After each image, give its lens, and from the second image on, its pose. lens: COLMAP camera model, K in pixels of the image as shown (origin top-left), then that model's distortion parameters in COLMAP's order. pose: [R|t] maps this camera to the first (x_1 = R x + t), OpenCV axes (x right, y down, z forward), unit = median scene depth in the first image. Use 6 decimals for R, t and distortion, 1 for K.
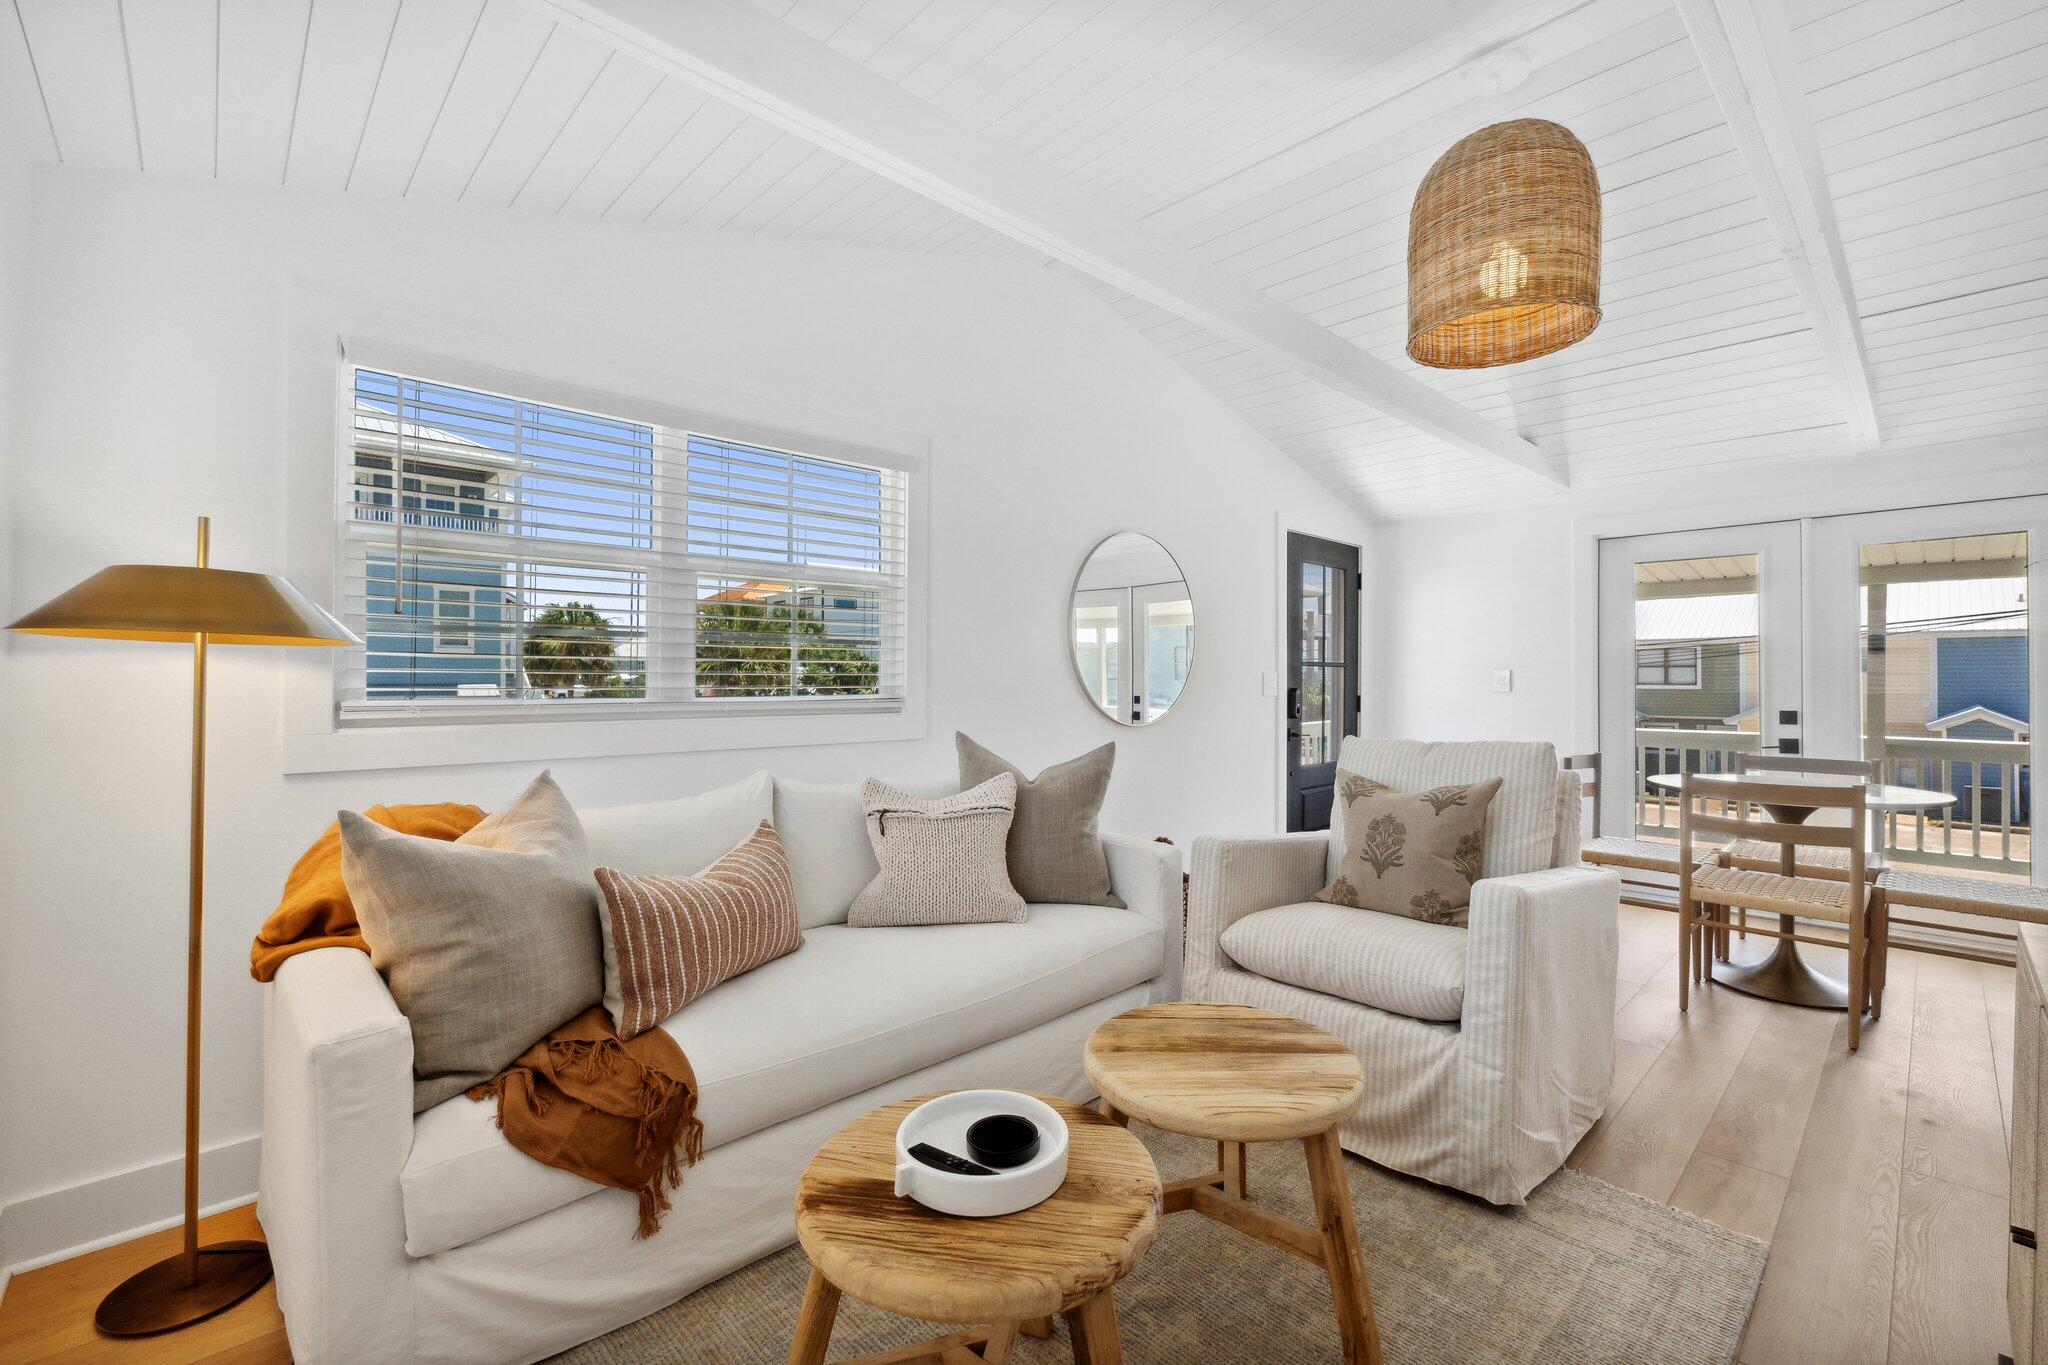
lens RADIAL K [[866.4, 0, 1015.8], [0, 866.4, 681.1], [0, 0, 1]] dist [-0.007375, 0.000250]
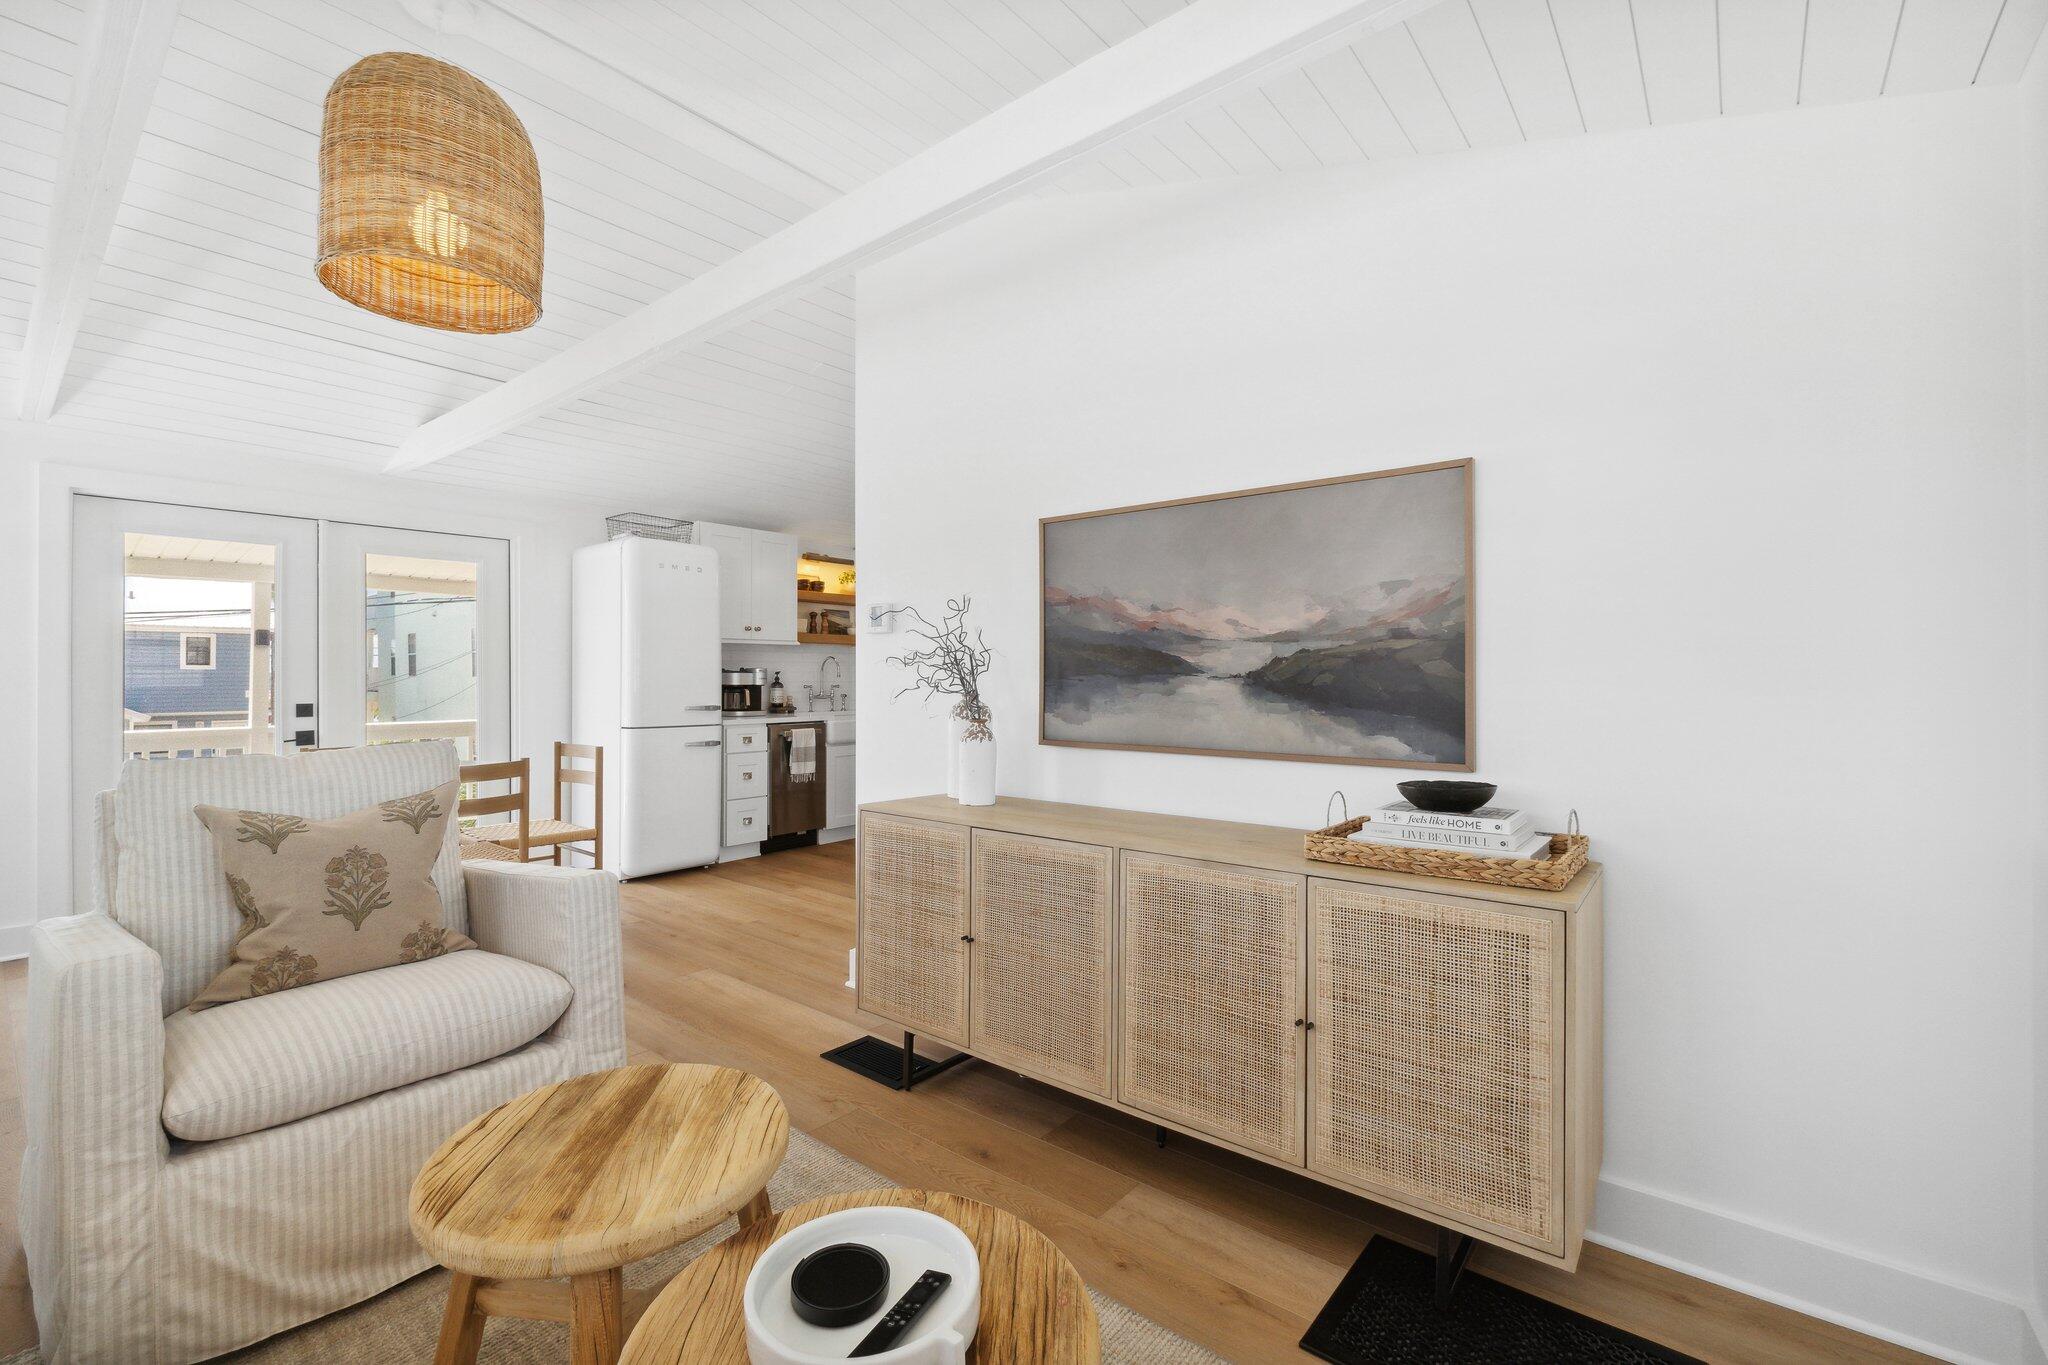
lens RADIAL K [[866.4, 0, 1026.9], [0, 866.4, 675.8], [0, 0, 1]] dist [-0.007375, 0.000250]
pose [[-0.140765, -0.003227, 0.990038, -0.459199], [-0.000274, 0.999995, 0.003221, -0.003153], [-0.990043, 0.000182, -0.140765, 0.552110]]
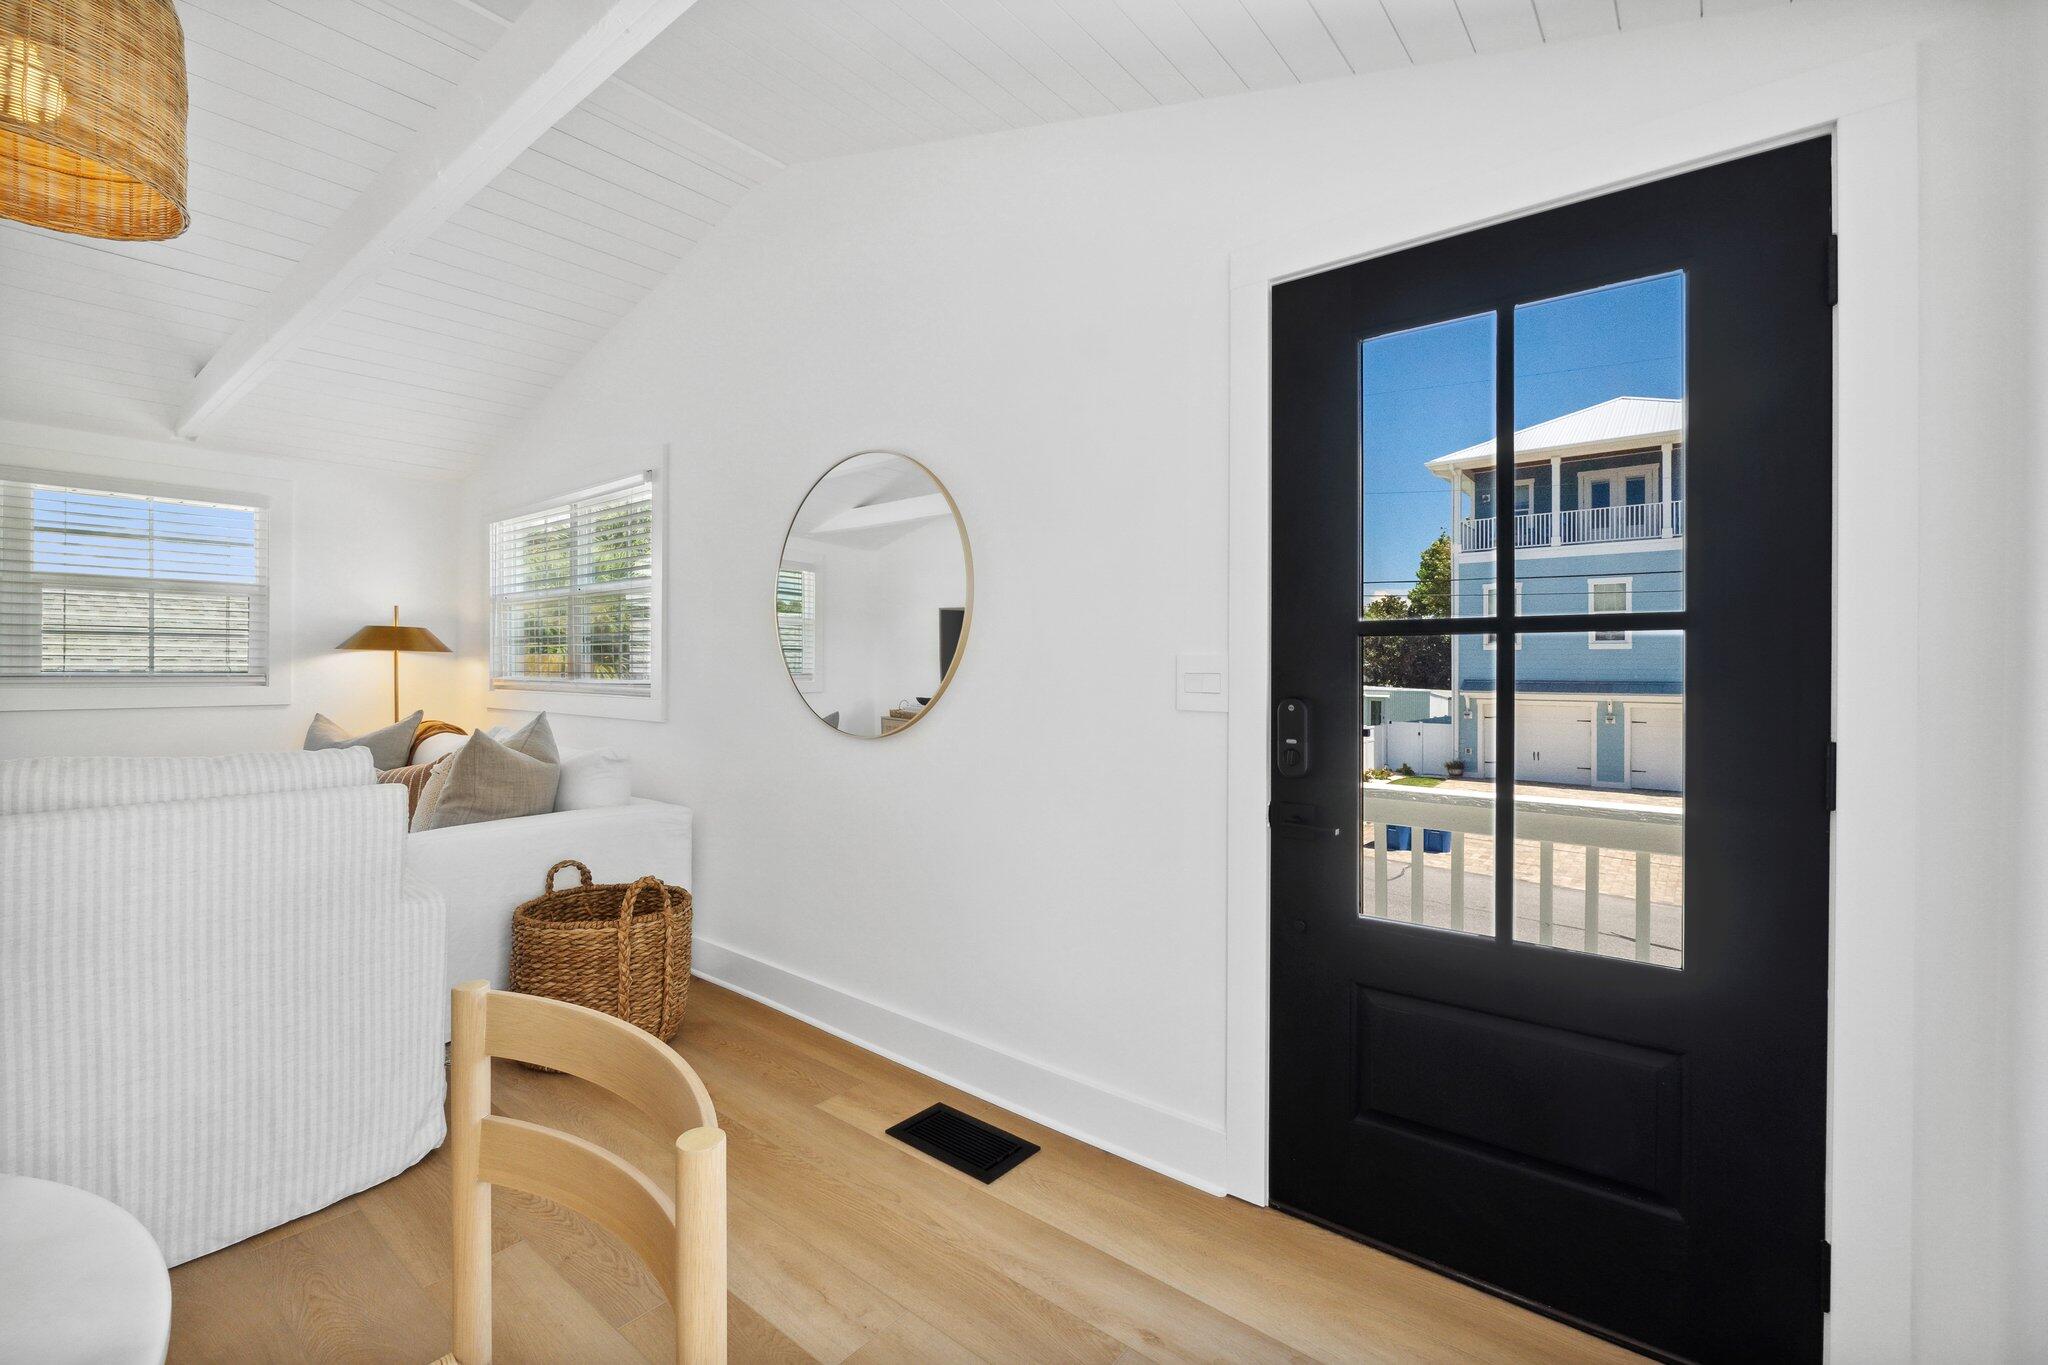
lens RADIAL K [[866.4, 0, 1040.3], [0, 866.4, 675.6], [0, 0, 1]] dist [-0.007375, 0.000250]
pose [[0.162785, 0.004599, -0.986651, 1.498091], [-0.010358, 0.999942, 0.002952, -0.000619], [0.986607, 0.009739, 0.162823, 1.848165]]
